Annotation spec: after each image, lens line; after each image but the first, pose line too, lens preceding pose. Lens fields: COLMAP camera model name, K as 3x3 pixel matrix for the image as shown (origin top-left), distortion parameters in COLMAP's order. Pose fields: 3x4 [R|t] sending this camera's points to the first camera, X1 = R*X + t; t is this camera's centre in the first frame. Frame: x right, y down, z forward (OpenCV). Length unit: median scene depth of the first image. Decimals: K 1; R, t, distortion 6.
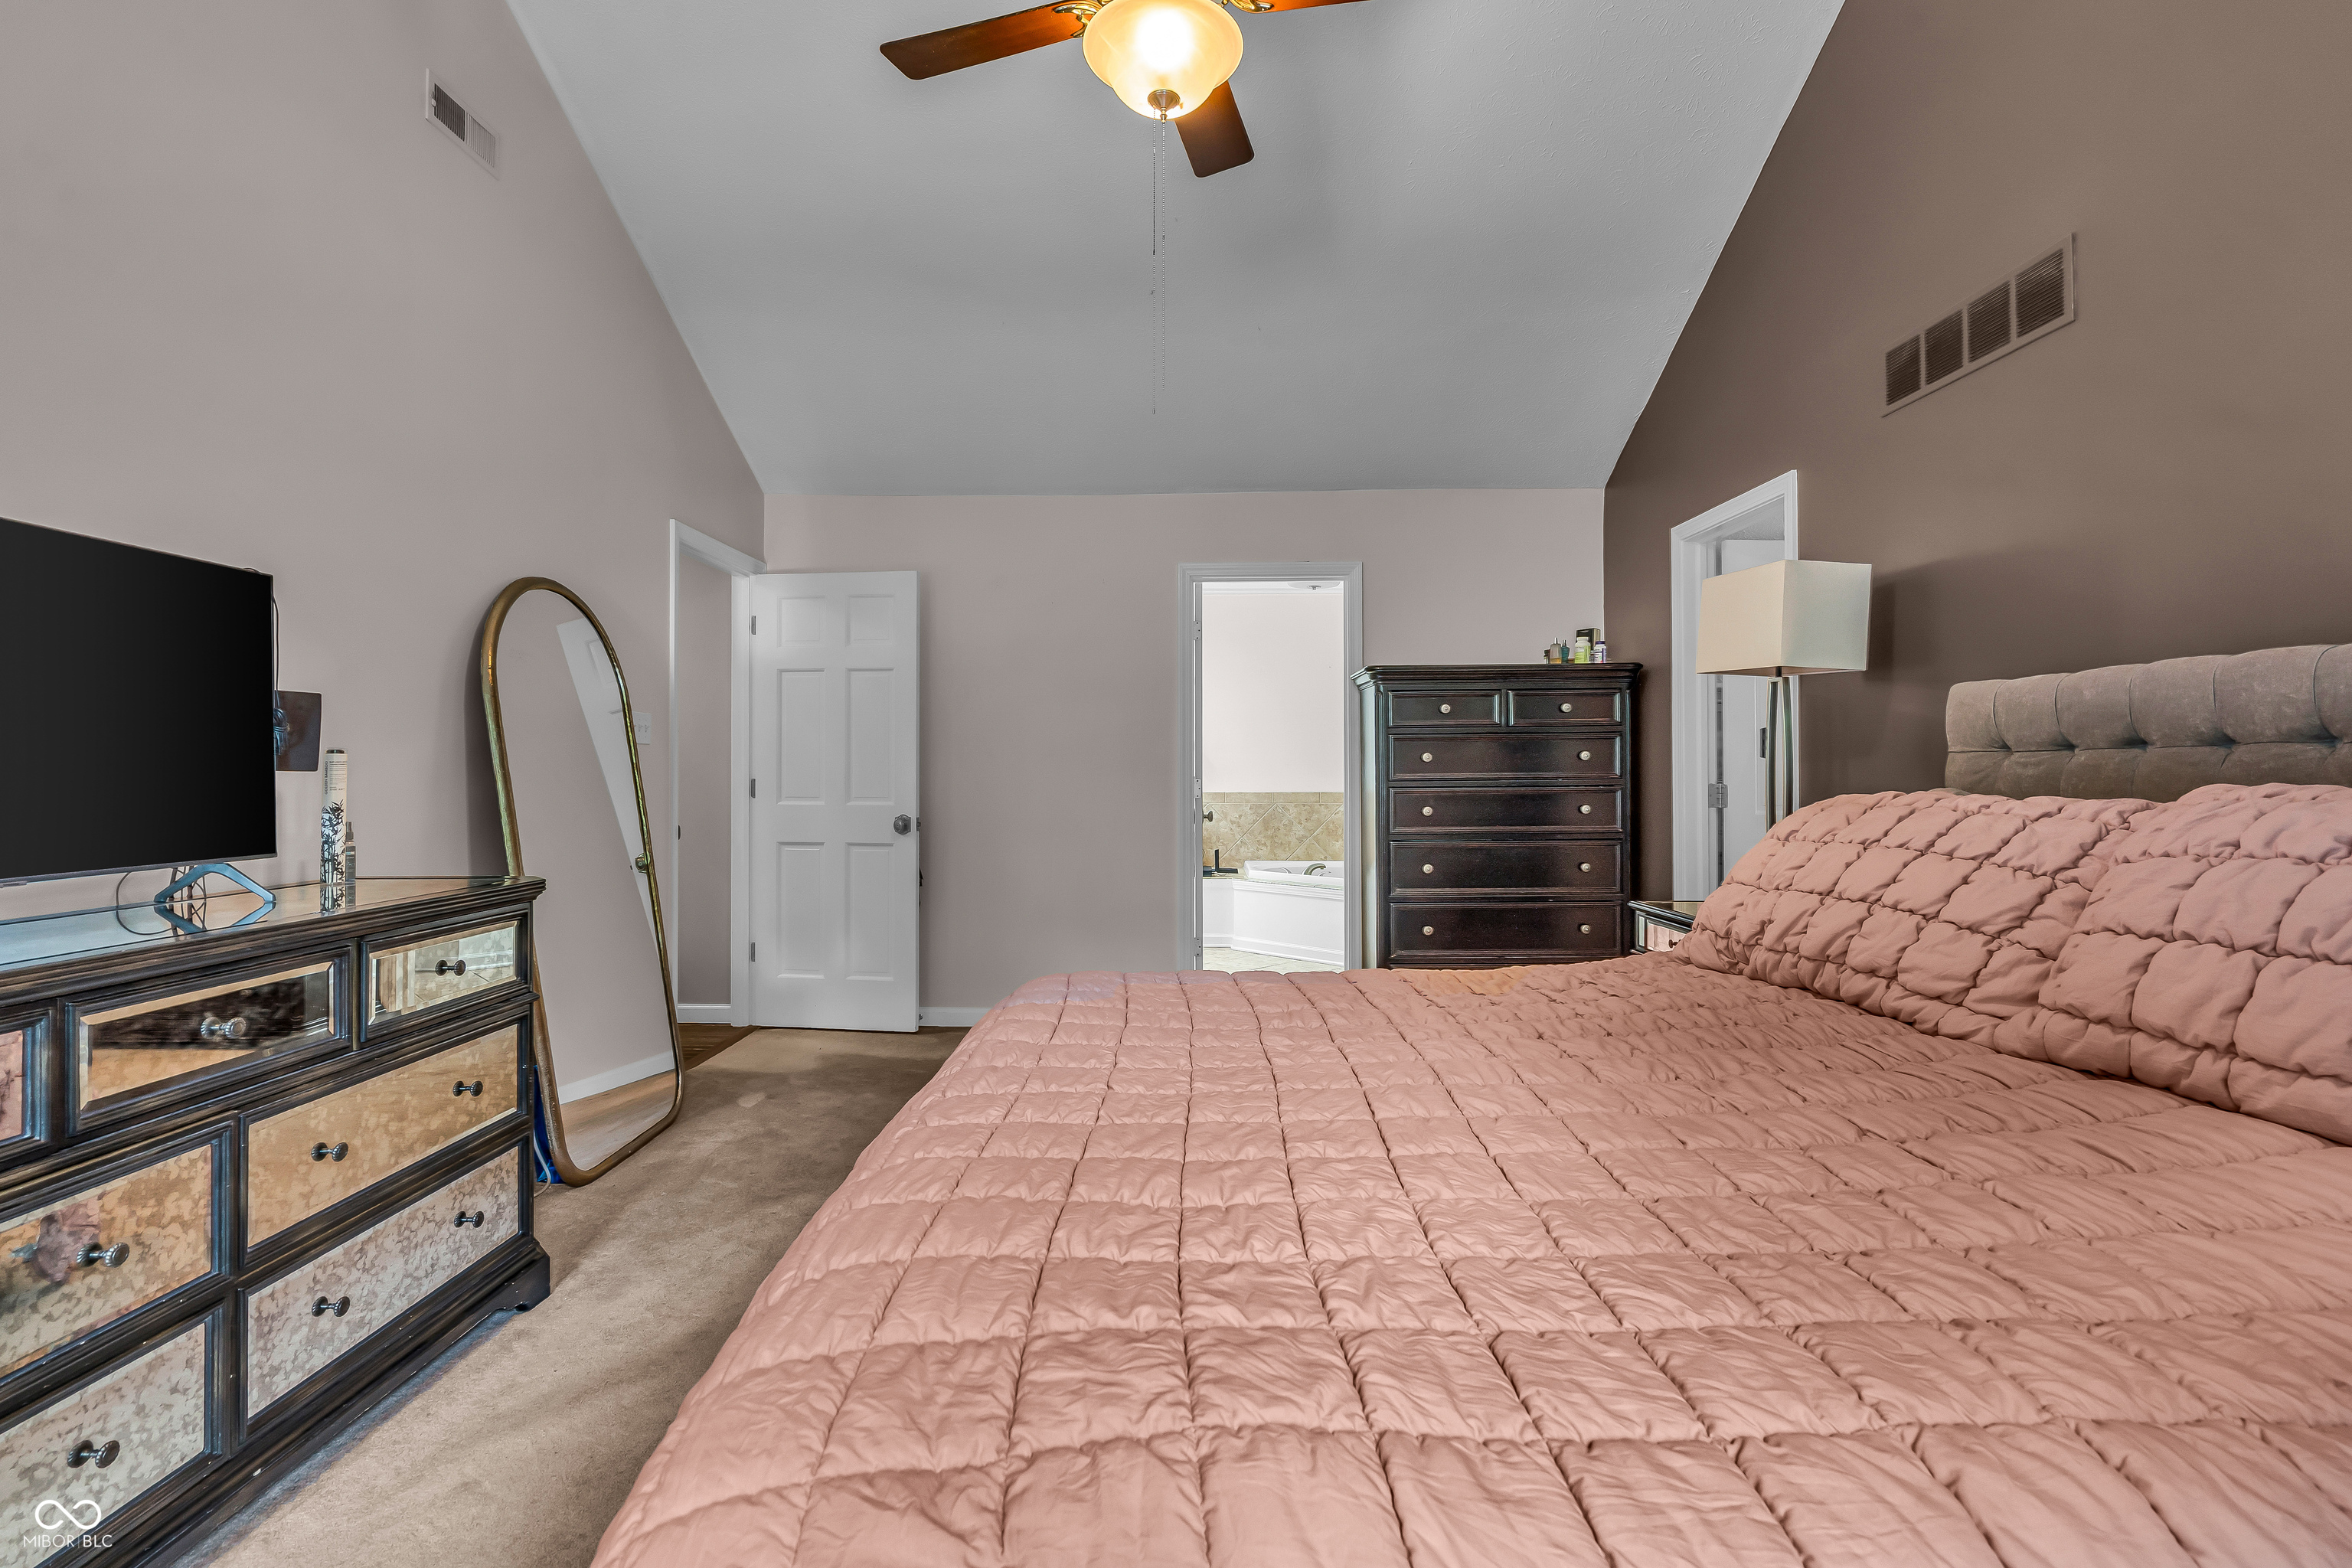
lens RADIAL K [[1063.9, 0, 1165.1], [0, 1063.9, 794.7], [0, 0, 1]] dist [-0.003515, 0.000554]
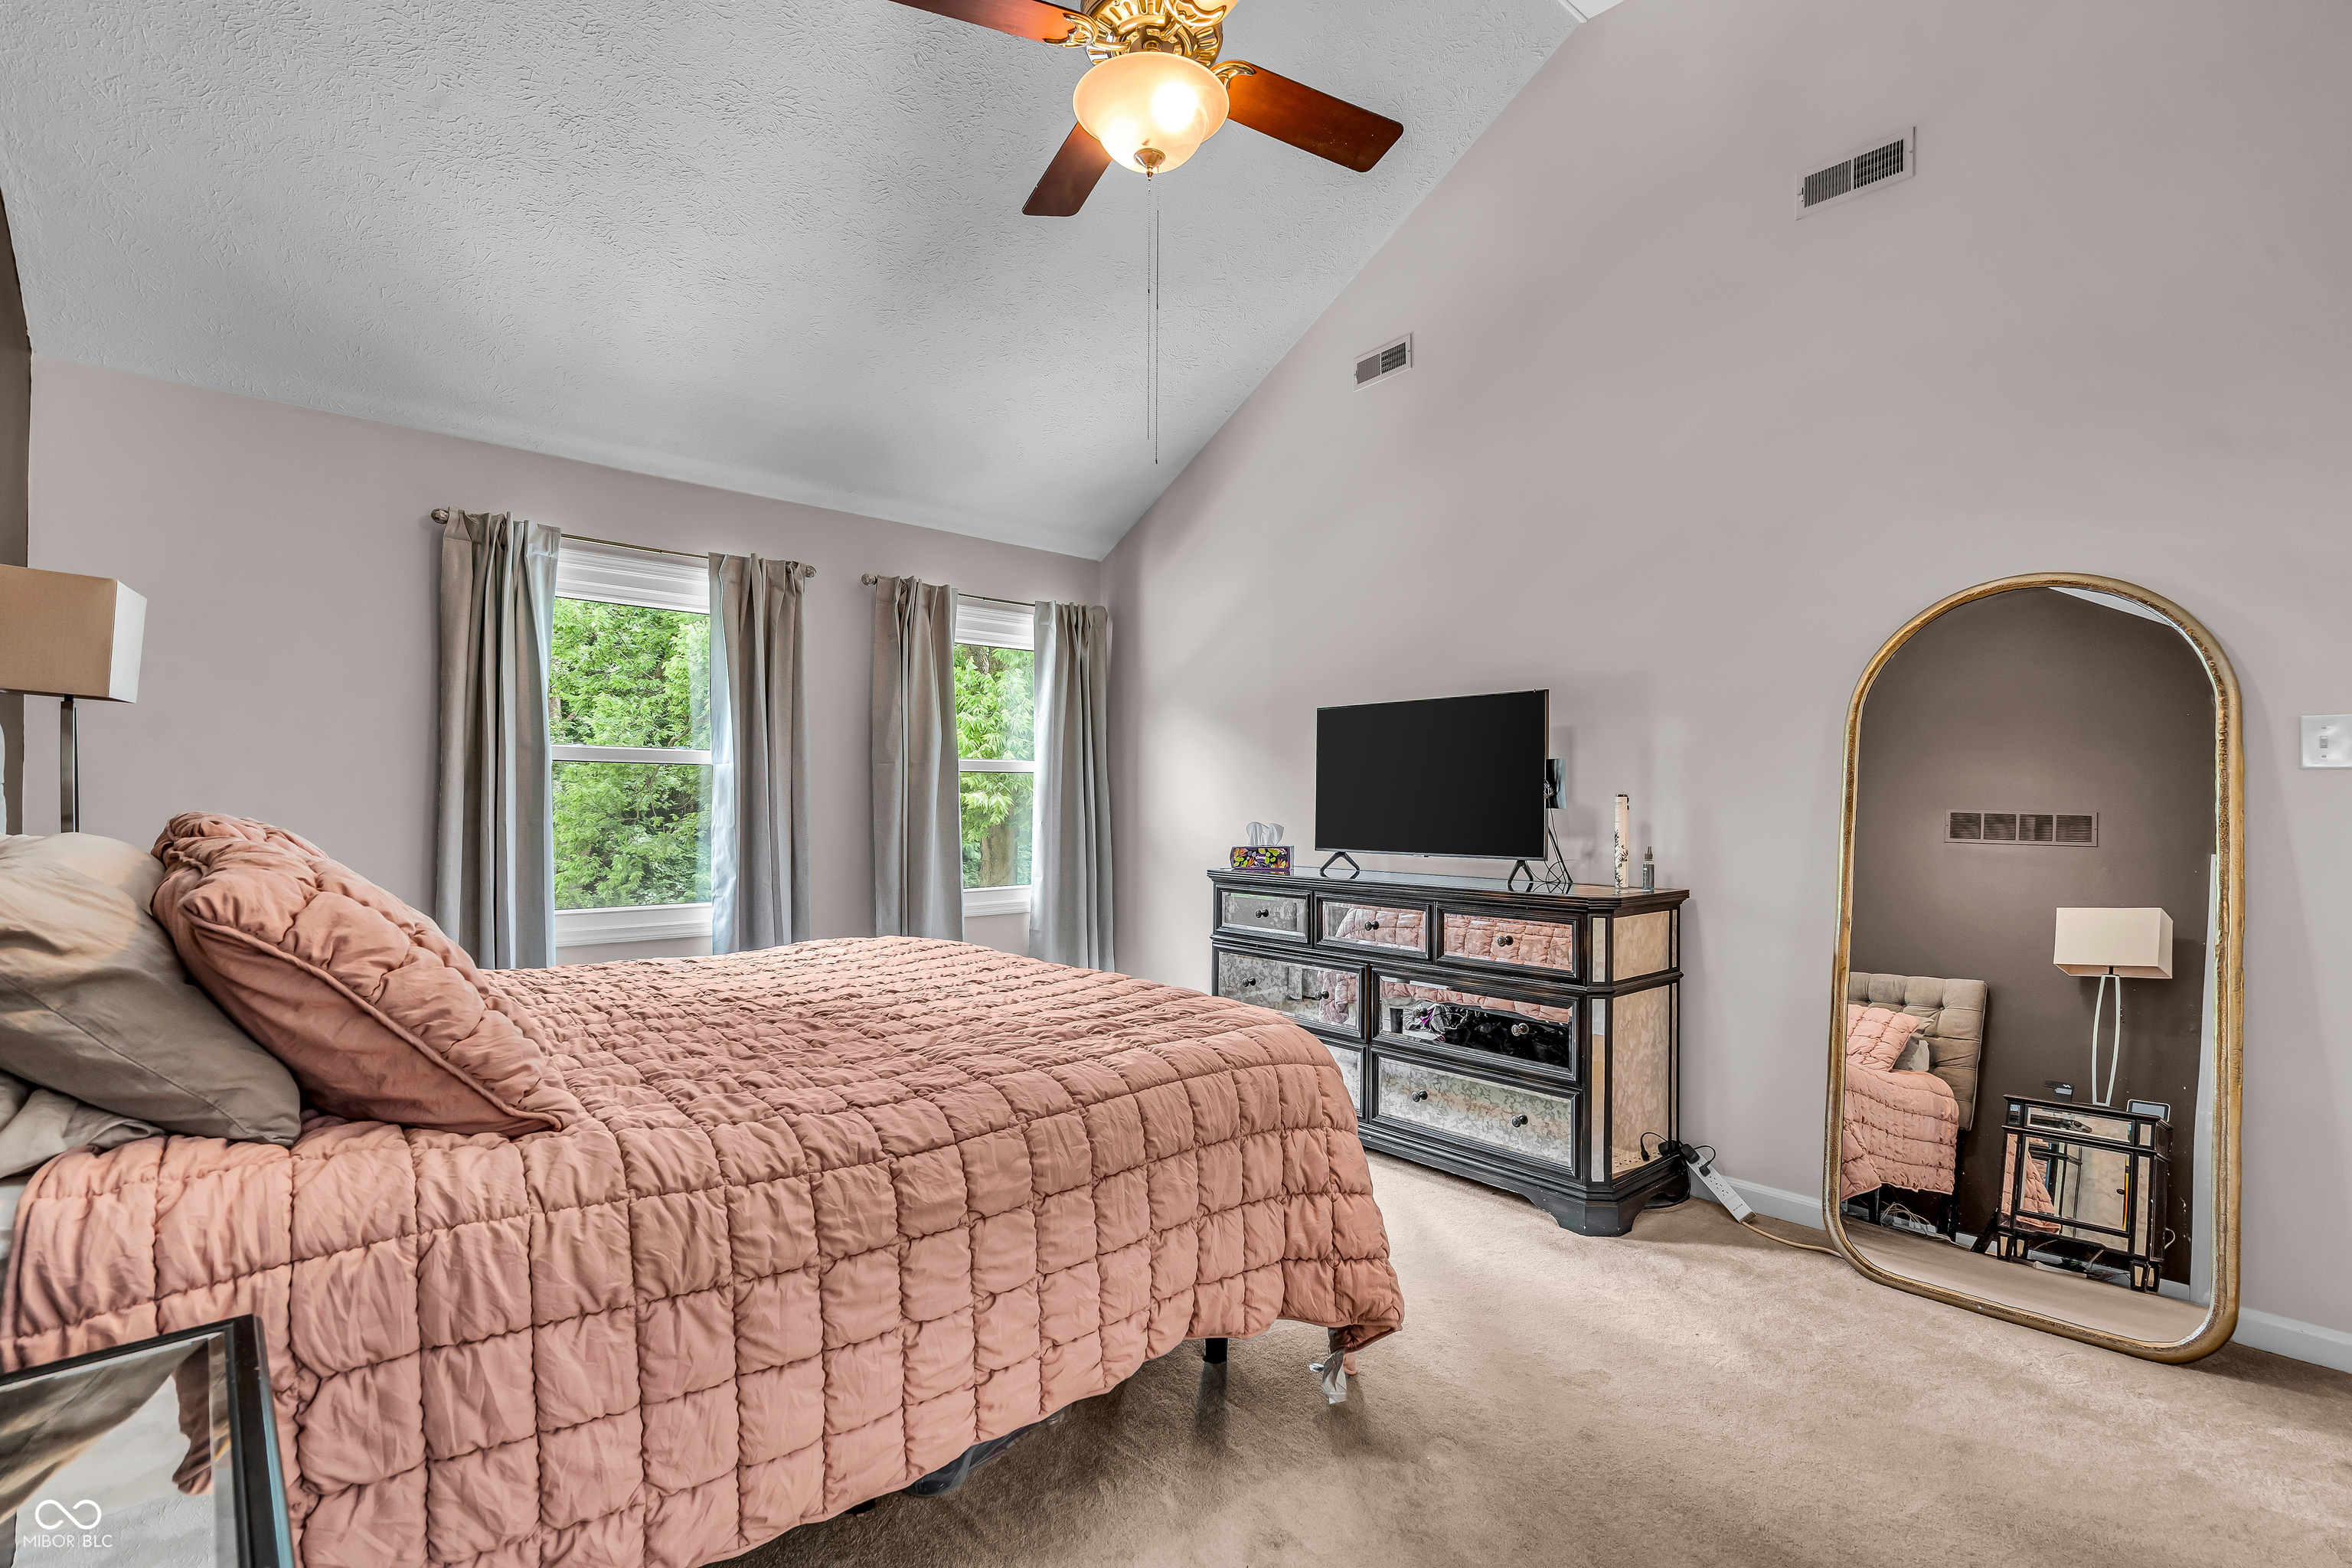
lens RADIAL K [[1063.9, 0, 1165.1], [0, 1063.9, 794.7], [0, 0, 1]] dist [-0.003515, 0.000554]
pose [[-0.729863, -0.003172, -0.683586, 0.826906], [-0.017254, 0.999756, 0.013783, -0.065111], [0.683375, 0.021854, -0.729740, 2.069393]]
